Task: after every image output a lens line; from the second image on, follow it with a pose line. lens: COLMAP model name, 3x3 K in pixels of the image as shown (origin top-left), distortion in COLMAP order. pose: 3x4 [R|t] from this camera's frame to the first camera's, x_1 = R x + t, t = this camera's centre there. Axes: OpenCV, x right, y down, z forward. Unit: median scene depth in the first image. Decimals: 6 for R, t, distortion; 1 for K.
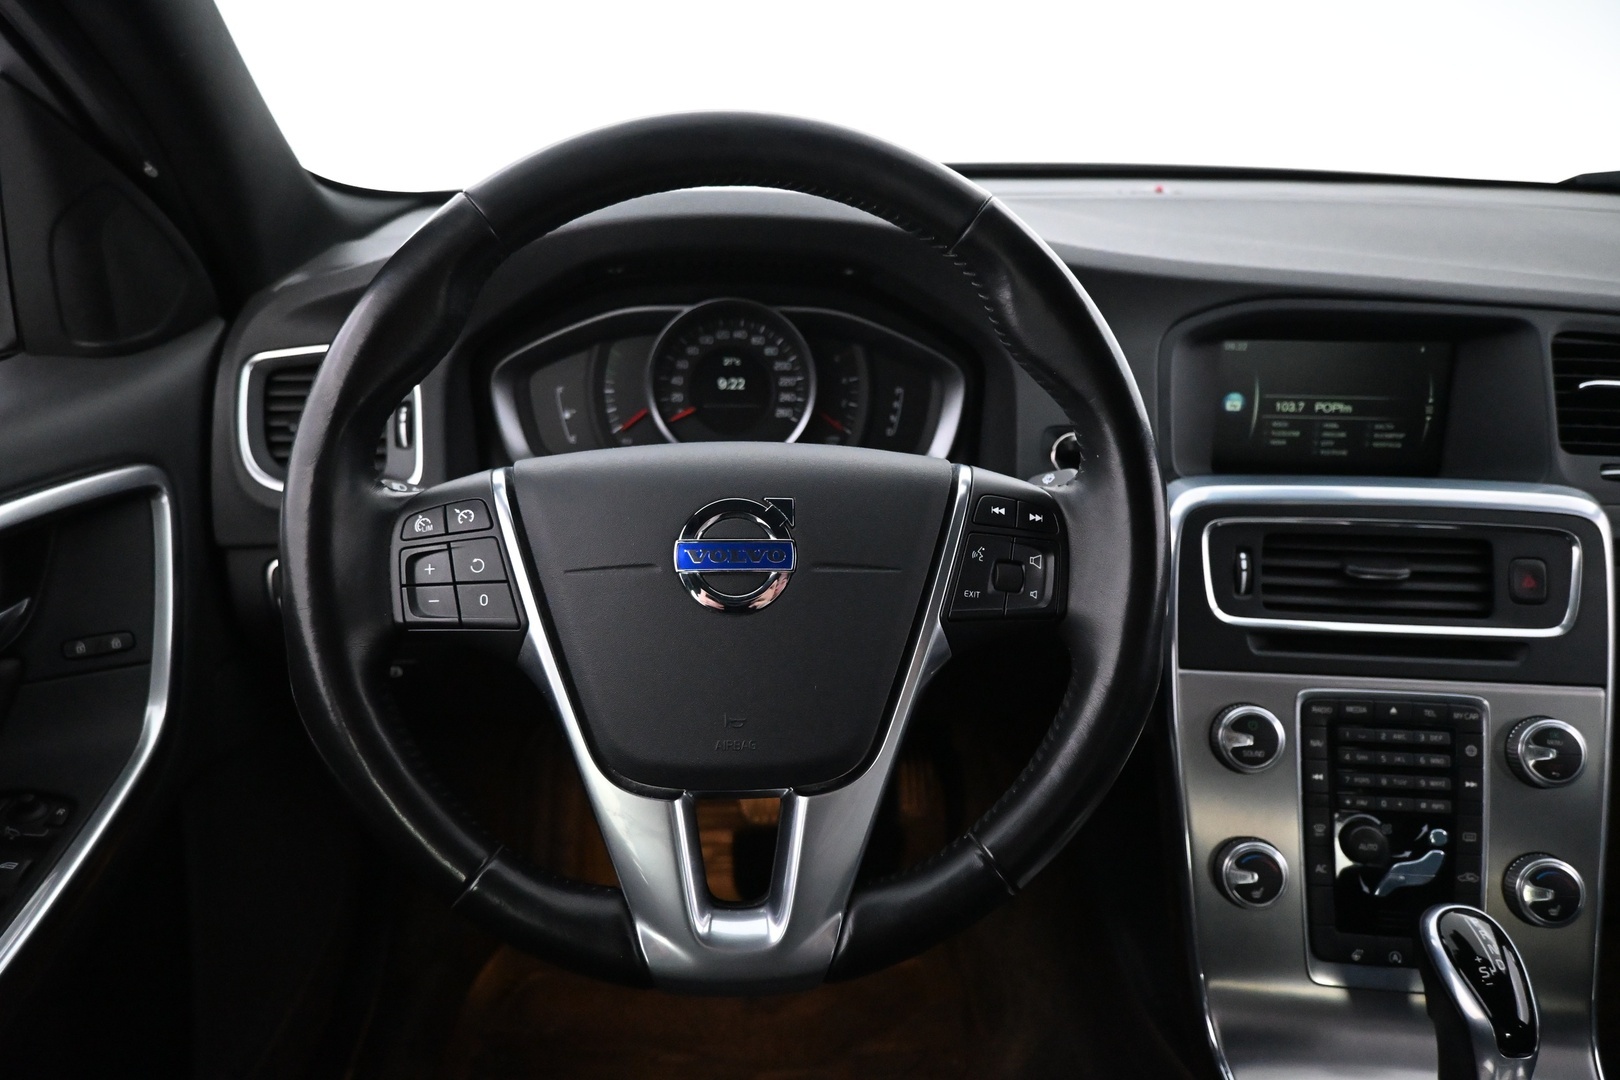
lens RADIAL K [[1090.6, 0, 806.5], [0, 1090.6, 537.4], [0, 0, 1]] dist [-0.010542, 0.001704]
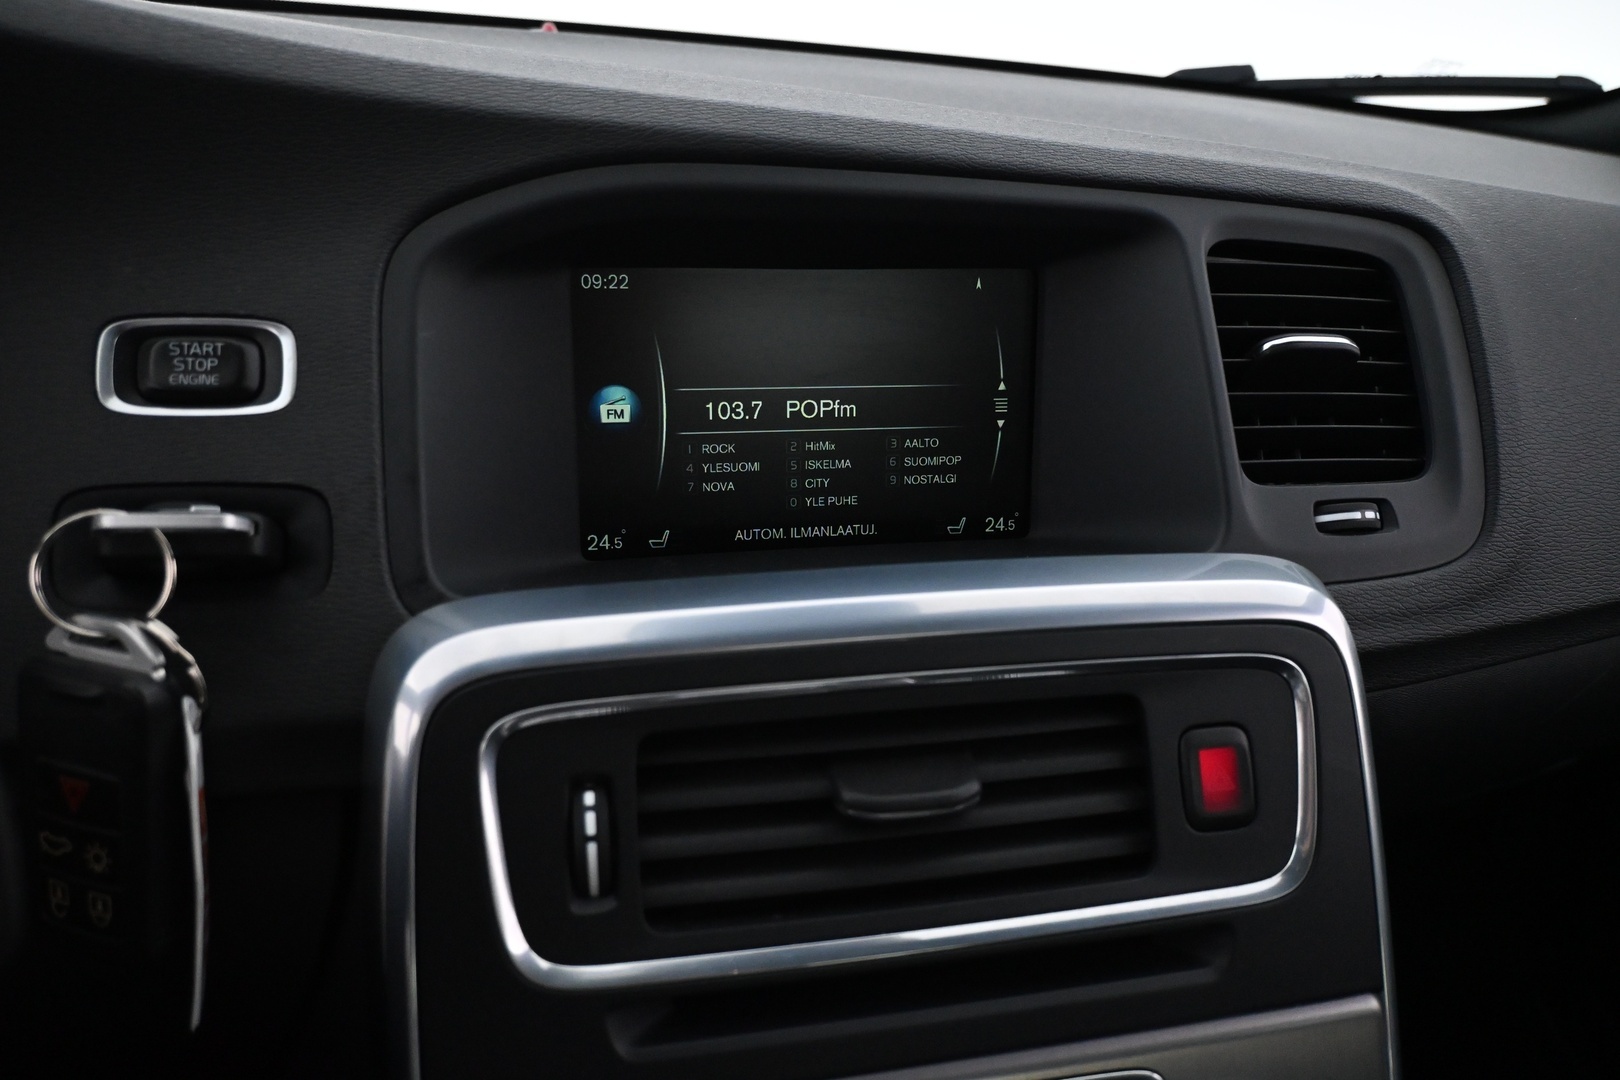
lens RADIAL K [[1145.9, 0, 824.0], [0, 1145.9, 539.3], [0, 0, 1]] dist [-0.000625, -0.001552]
pose [[0.943761, -0.074119, 0.322214, 0.366077], [0.078313, 0.996929, -0.000056, -0.070944], [-0.321220, 0.025287, 0.946667, 0.601748]]
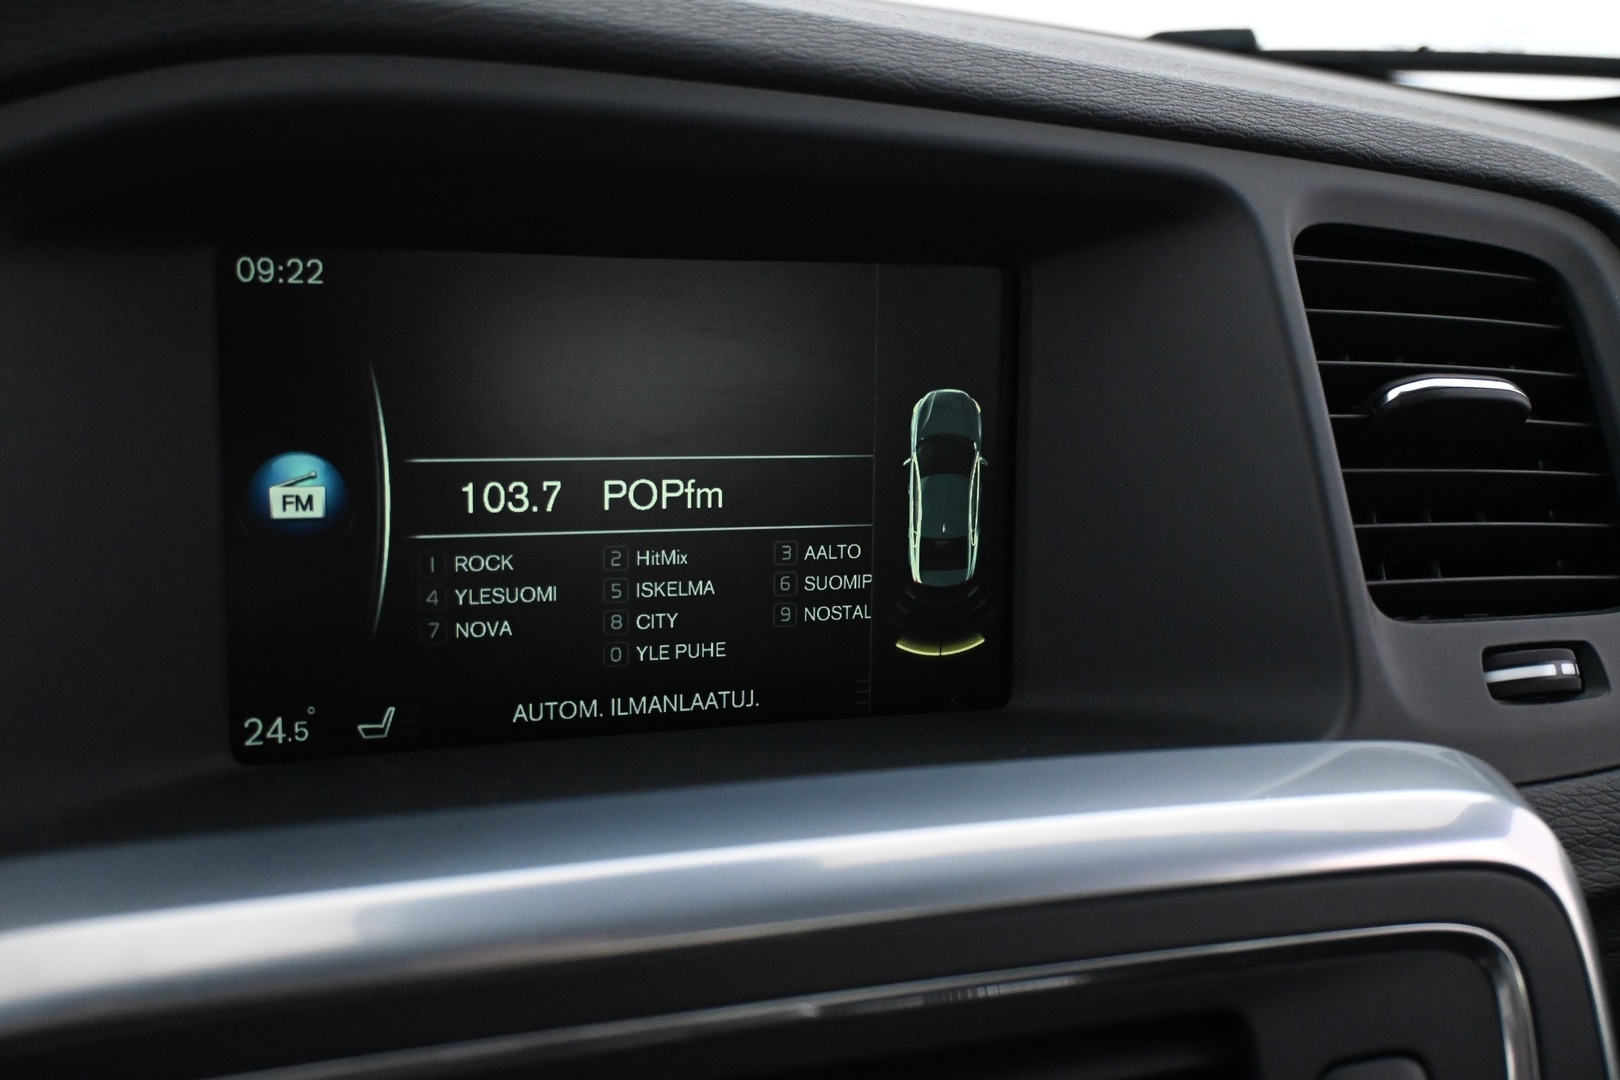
lens RADIAL K [[1488.8, 0, 809.4], [0, 1488.8, 539.8], [0, 0, 1]] dist [-0.016752, 0.000000]
pose [[0.908274, -0.047607, 0.415658, 0.411646], [0.087591, 0.993125, -0.077653, -0.085520], [-0.409104, 0.106938, 0.906200, 0.733020]]
